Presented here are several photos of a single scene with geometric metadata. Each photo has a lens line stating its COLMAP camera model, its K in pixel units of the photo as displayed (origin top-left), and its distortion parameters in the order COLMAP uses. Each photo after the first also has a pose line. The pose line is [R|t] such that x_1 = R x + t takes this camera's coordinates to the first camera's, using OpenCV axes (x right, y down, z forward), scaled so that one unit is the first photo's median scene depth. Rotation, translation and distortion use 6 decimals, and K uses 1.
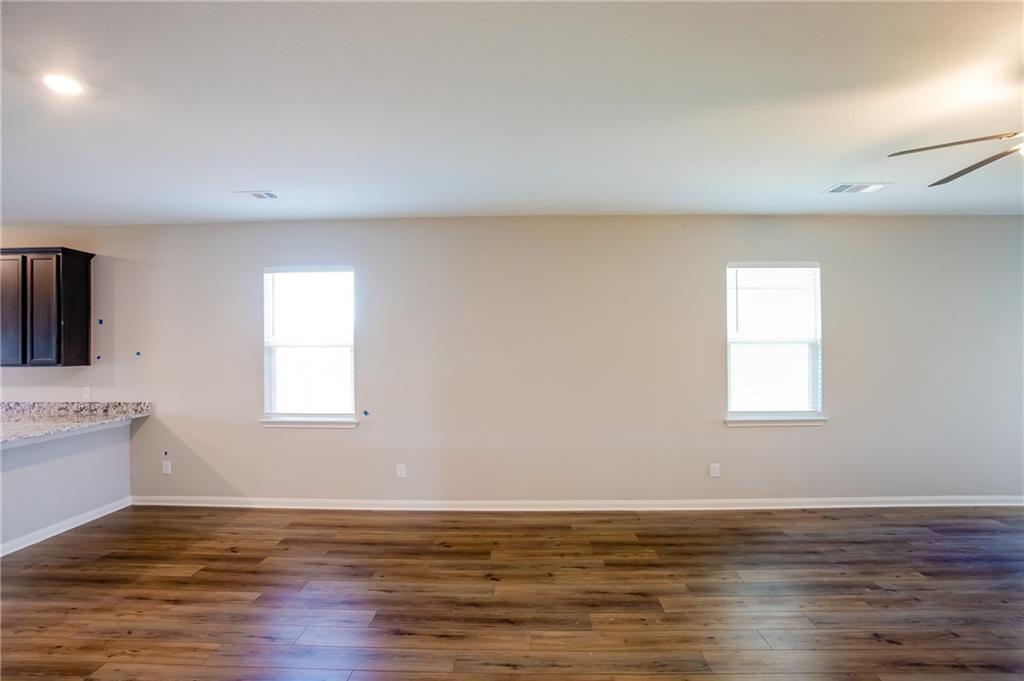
lens RADIAL K [[499.5, 0, 511.8], [0, 499.5, 347.9], [0, 0, 1]] dist [-0.072297, 0.030591]
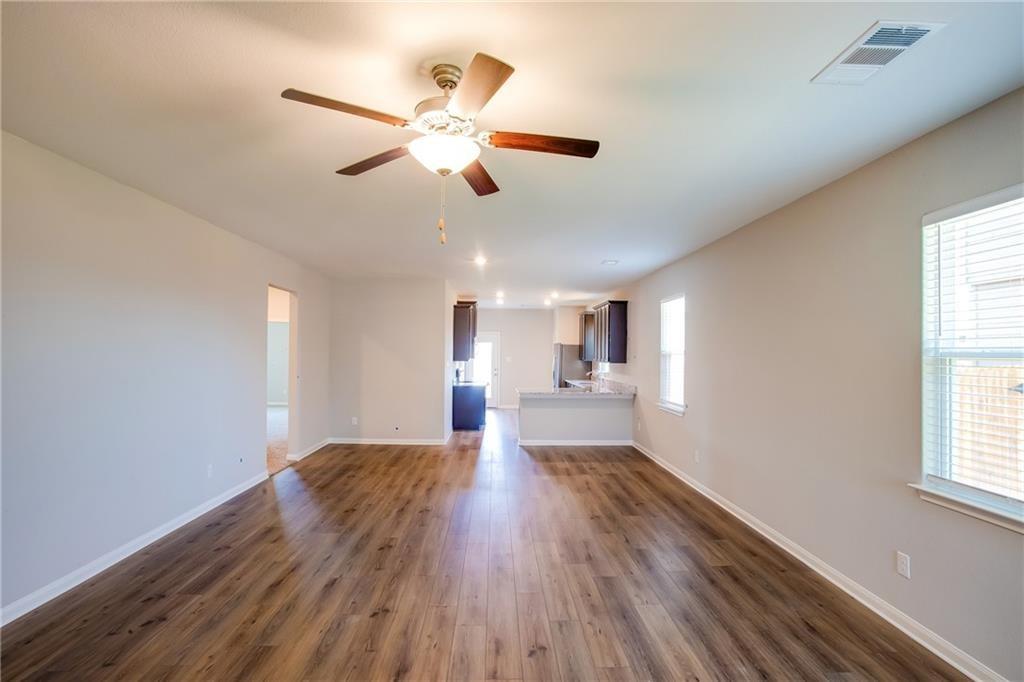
lens RADIAL K [[499.5, 0, 511.8], [0, 499.5, 348.4], [0, 0, 1]] dist [-0.072297, 0.030591]
pose [[0.060822, -0.000276, -0.998149, 0.980452], [-0.015158, 0.999884, -0.001200, -0.009647], [0.998034, 0.015203, 0.060810, 0.481482]]
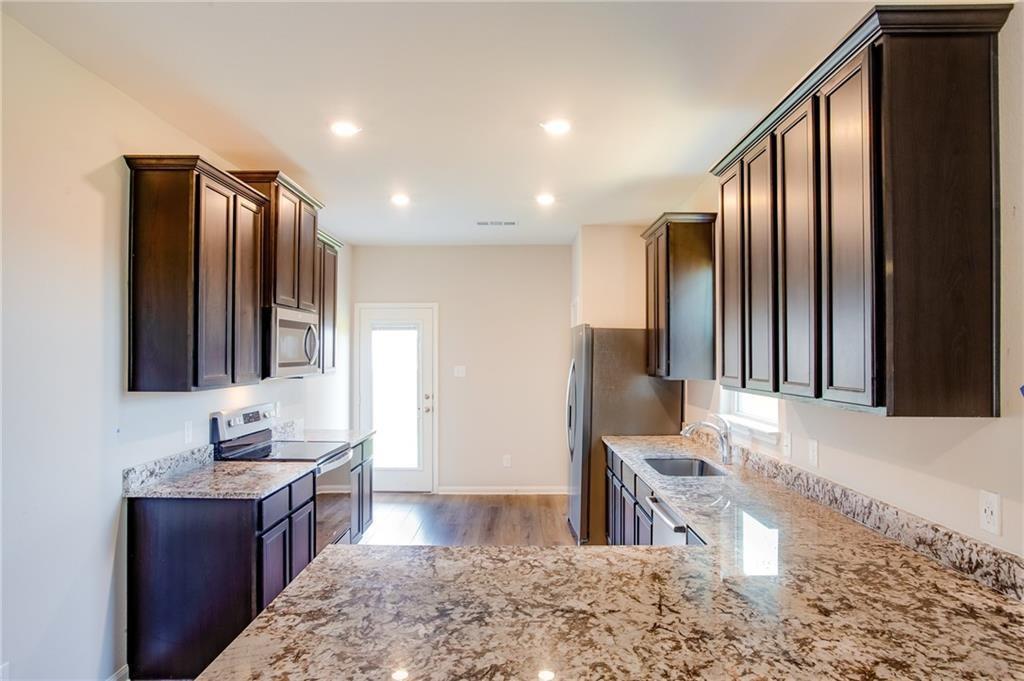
lens RADIAL K [[617.5, 0, 511.0], [0, 617.5, 342.2], [0, 0, 1]] dist [0.000046, 0.000096]
pose [[0.024301, -0.013206, -0.999617, -0.549052], [-0.008796, 0.999871, -0.013423, 0.000869], [0.999666, 0.009119, 0.024182, 0.738274]]
